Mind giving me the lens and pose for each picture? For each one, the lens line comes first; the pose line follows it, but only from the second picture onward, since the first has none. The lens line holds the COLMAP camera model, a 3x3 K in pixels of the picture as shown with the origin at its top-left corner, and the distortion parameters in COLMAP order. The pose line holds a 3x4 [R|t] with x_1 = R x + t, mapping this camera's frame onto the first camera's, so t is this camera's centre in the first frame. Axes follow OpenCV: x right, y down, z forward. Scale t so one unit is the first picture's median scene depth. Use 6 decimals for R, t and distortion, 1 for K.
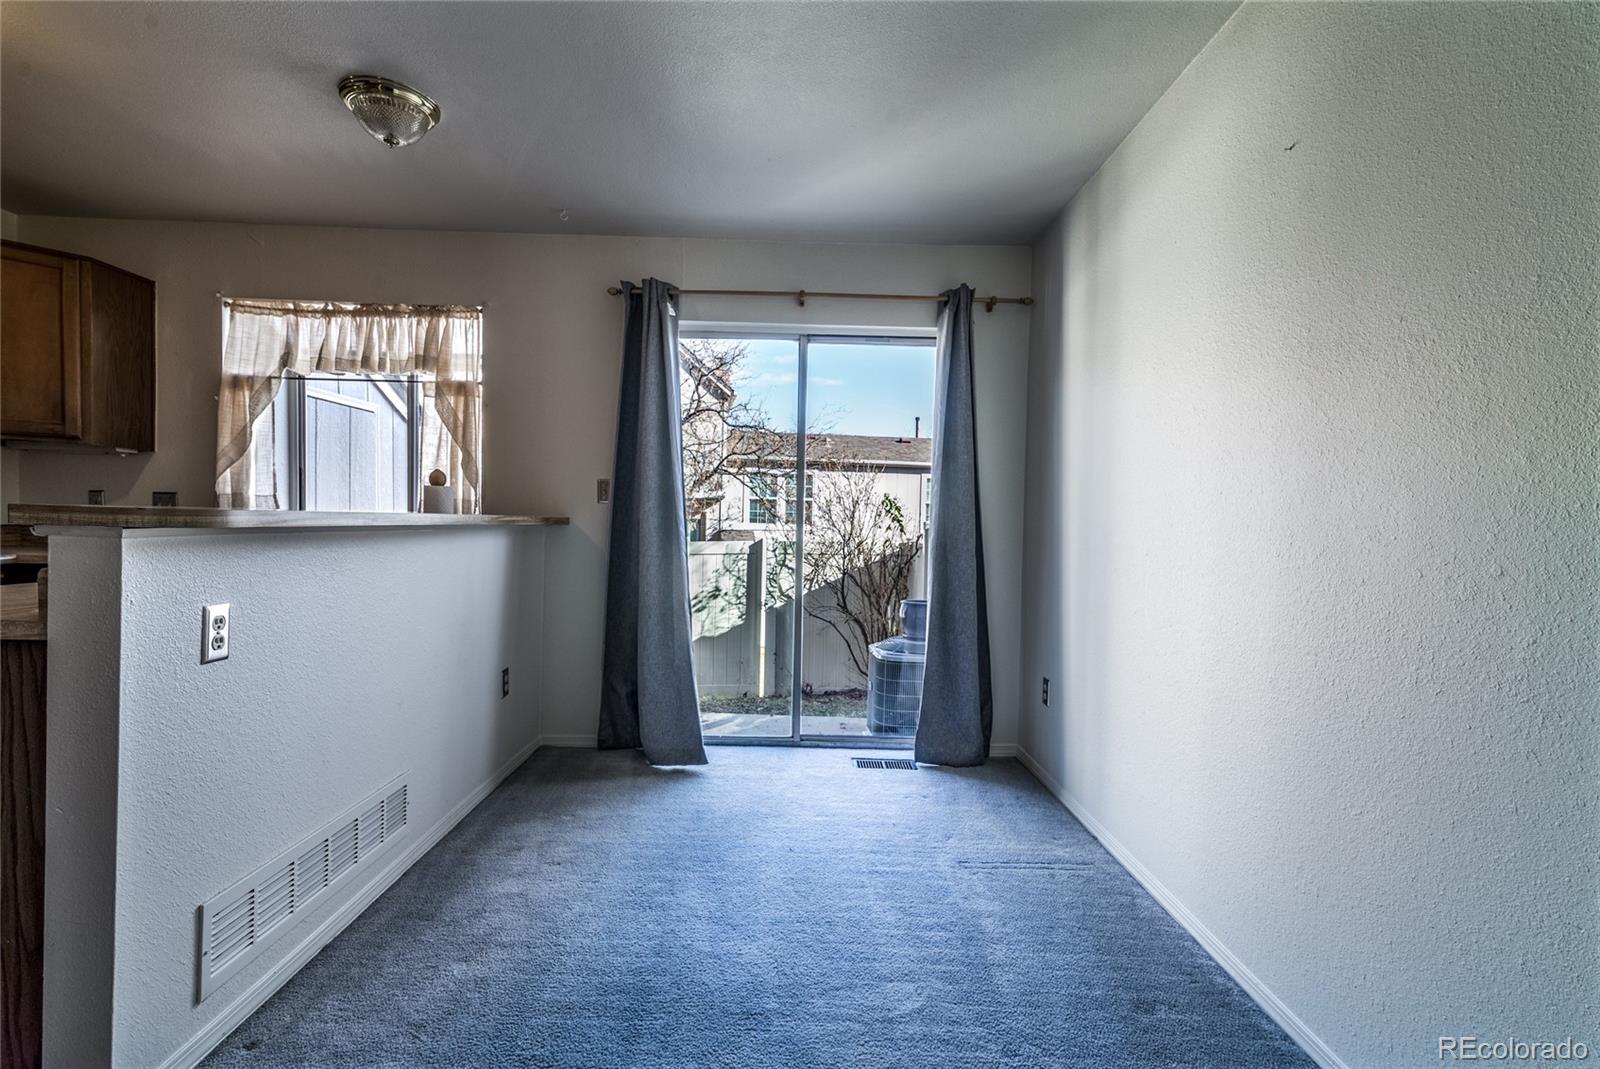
lens RADIAL K [[753.1, 0, 800.9], [0, 753.1, 538.8], [0, 0, 1]] dist [0.017579, -0.001218]
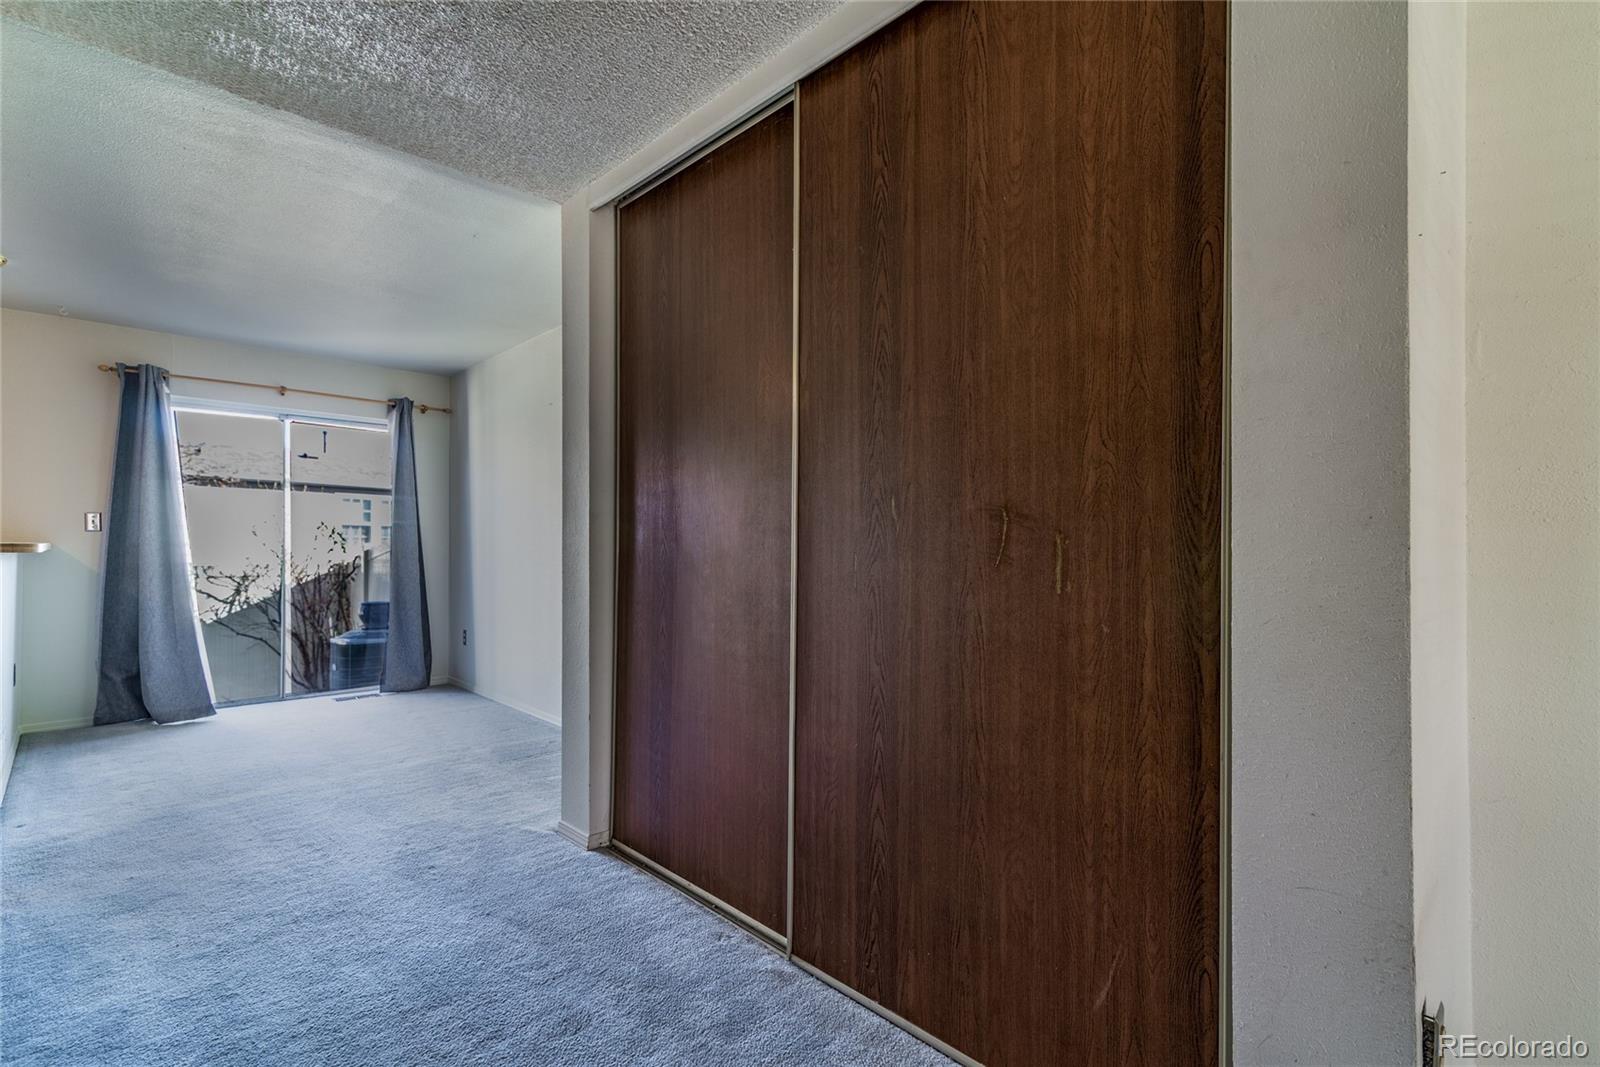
lens RADIAL K [[753.1, 0, 803.6], [0, 753.1, 546.2], [0, 0, 1]] dist [0.017579, -0.001218]
pose [[0.750574, -0.015845, 0.660597, -0.219817], [0.028430, 0.999561, -0.008328, 0.022780], [-0.660175, 0.025032, 0.750695, -0.766867]]
